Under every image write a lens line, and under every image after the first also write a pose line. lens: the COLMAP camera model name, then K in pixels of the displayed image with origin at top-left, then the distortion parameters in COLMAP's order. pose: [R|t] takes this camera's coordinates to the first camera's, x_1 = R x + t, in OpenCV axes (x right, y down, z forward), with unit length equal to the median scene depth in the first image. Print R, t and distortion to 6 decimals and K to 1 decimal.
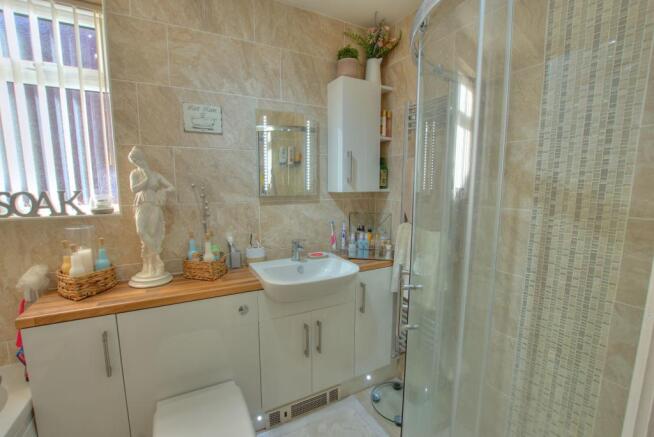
lens RADIAL K [[288.0, 0, 324.2], [0, 288.0, 223.0], [0, 0, 1]] dist [-0.029505, 0.000457]
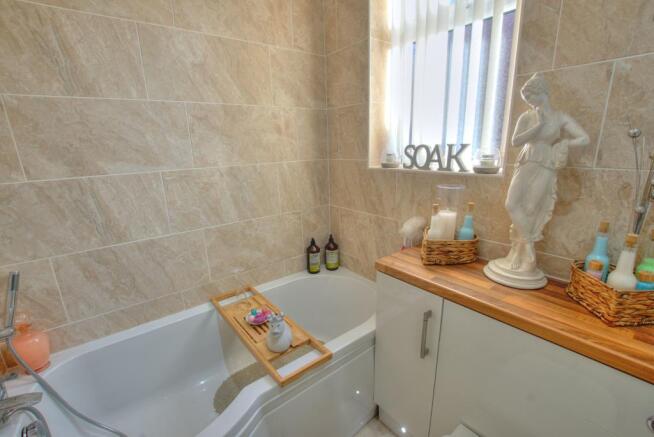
lens RADIAL K [[288.0, 0, 324.2], [0, 288.0, 223.0], [0, 0, 1]] dist [-0.029505, 0.000457]
pose [[0.160713, 0.254520, -0.953620, -0.049299], [-0.099079, 0.965459, 0.240982, -0.048079], [0.982016, 0.055755, 0.180380, 0.435027]]
